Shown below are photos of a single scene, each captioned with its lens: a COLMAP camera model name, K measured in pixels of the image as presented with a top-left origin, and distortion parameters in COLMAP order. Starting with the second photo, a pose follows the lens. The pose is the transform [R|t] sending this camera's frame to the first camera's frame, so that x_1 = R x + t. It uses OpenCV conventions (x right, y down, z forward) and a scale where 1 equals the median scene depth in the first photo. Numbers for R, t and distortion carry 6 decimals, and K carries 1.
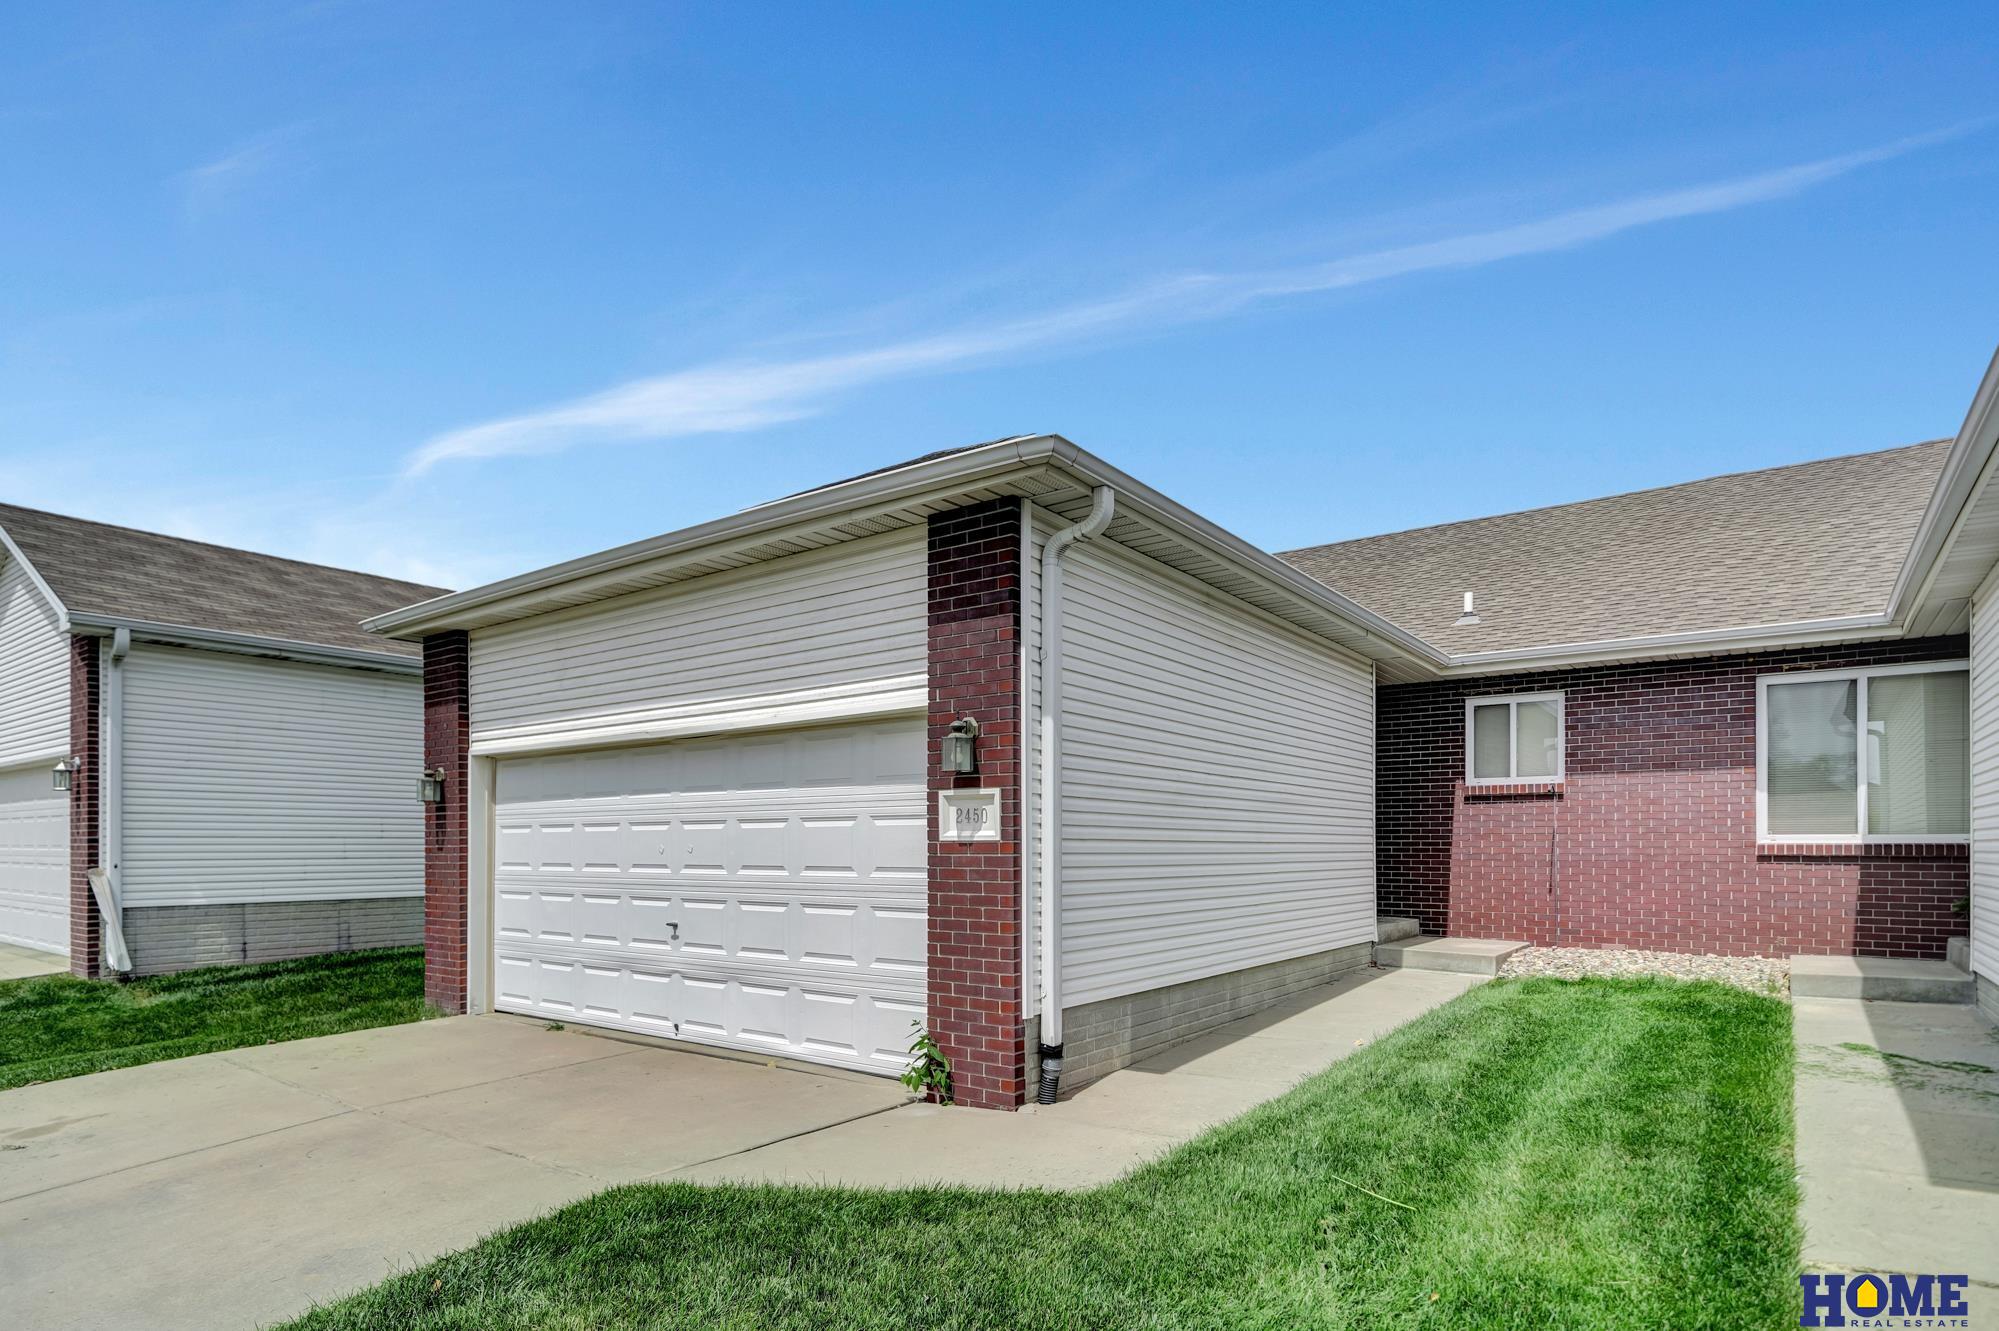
lens RADIAL K [[1076.7, 0, 999.5], [0, 1076.7, 665.5], [0, 0, 1]] dist [0.003469, 0.000457]
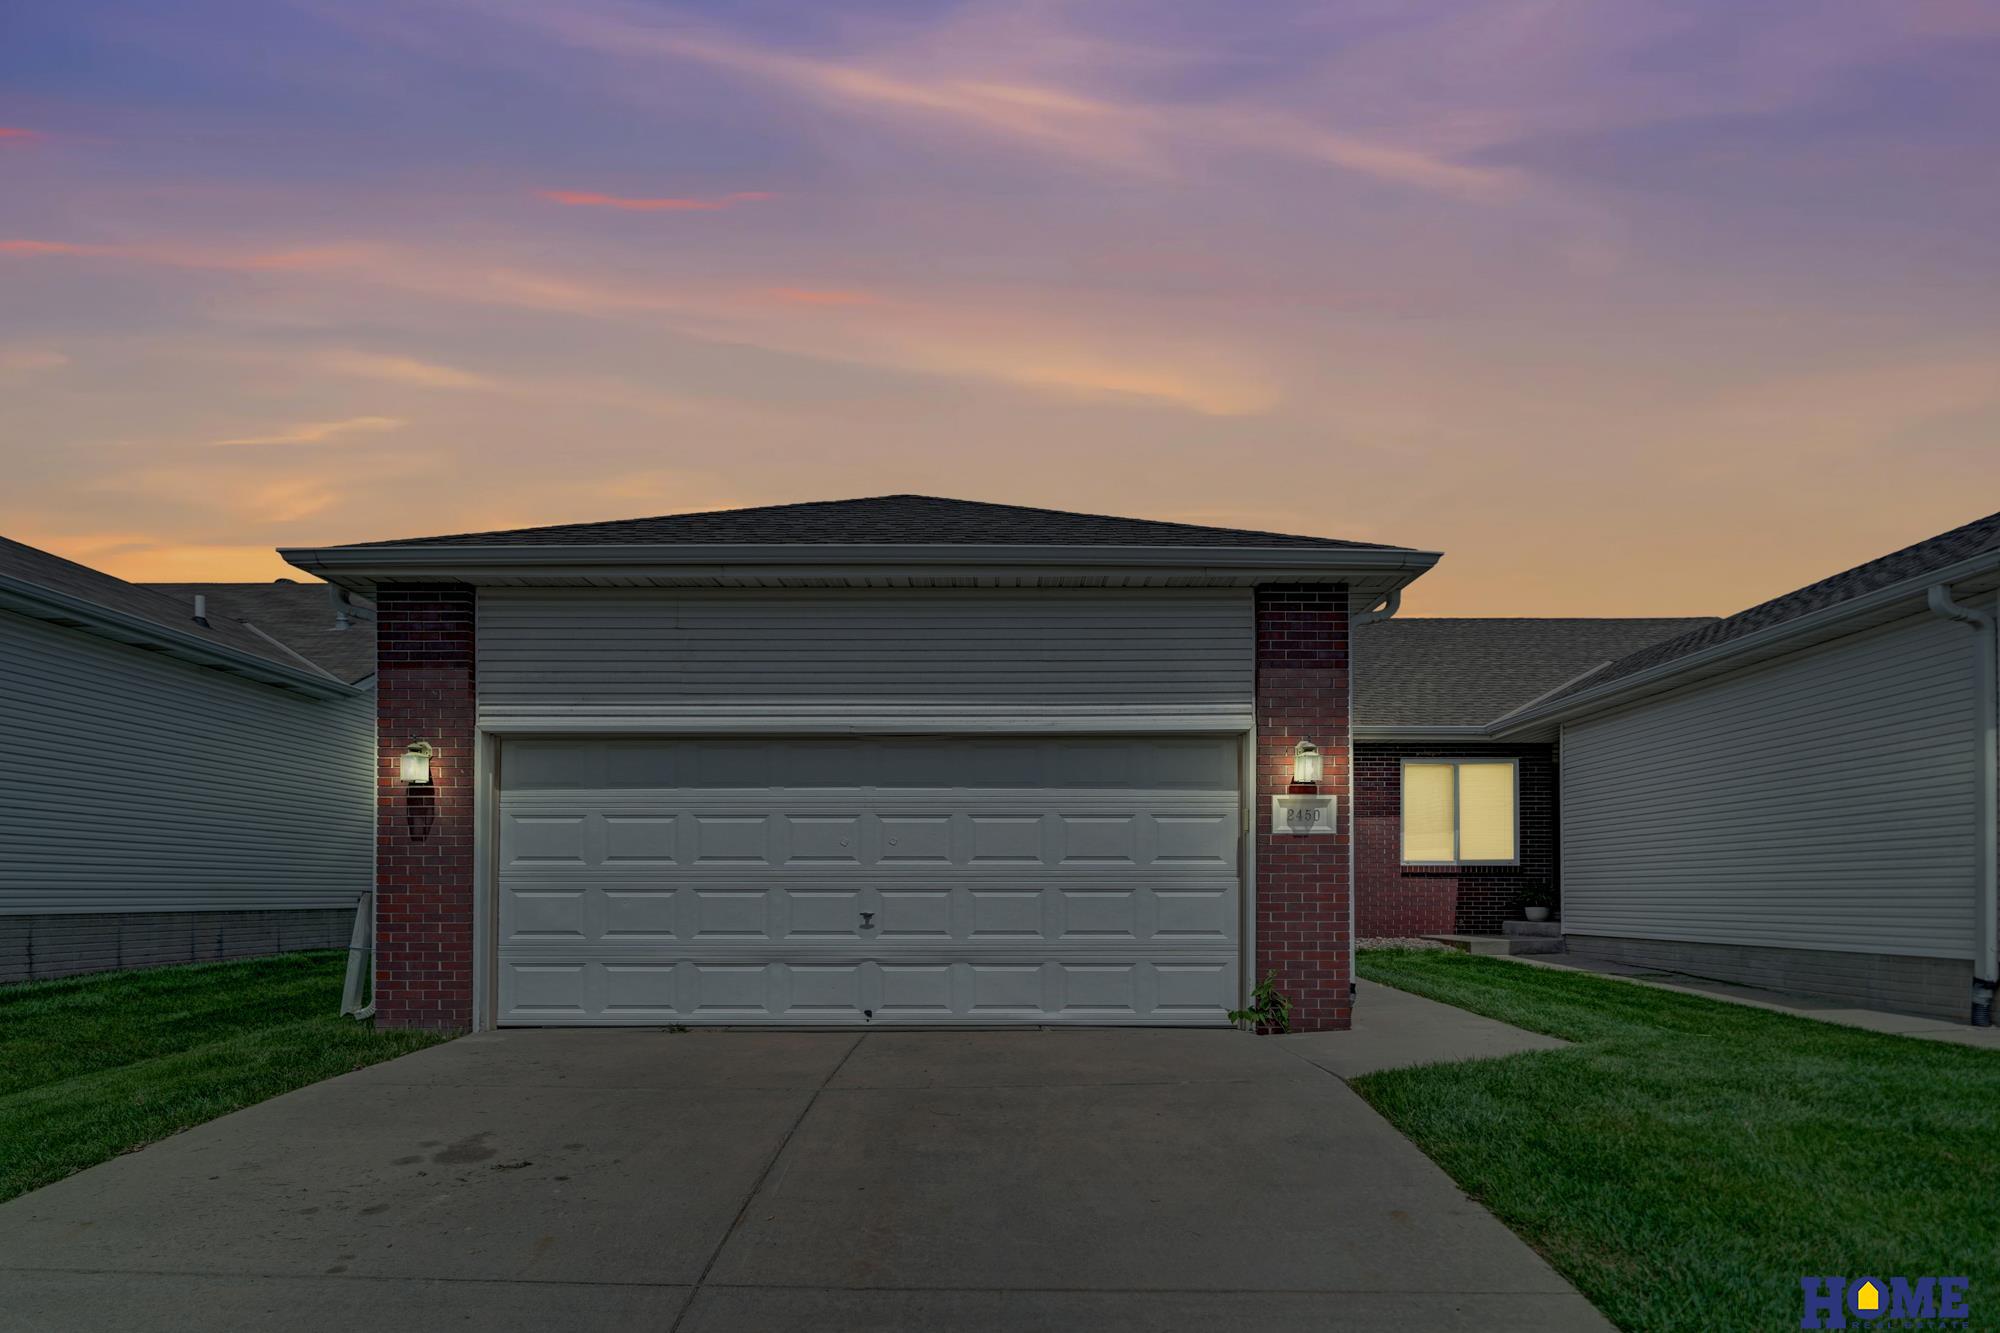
lens RADIAL K [[1028.1, 0, 999.7], [0, 1028.1, 686.3], [0, 0, 1]] dist [-0.003310, -0.000285]
pose [[0.824703, 0.118442, 0.553024, -0.818724], [-0.101821, 0.992942, -0.060817, 0.074971], [-0.556324, -0.006153, 0.830942, 0.118333]]
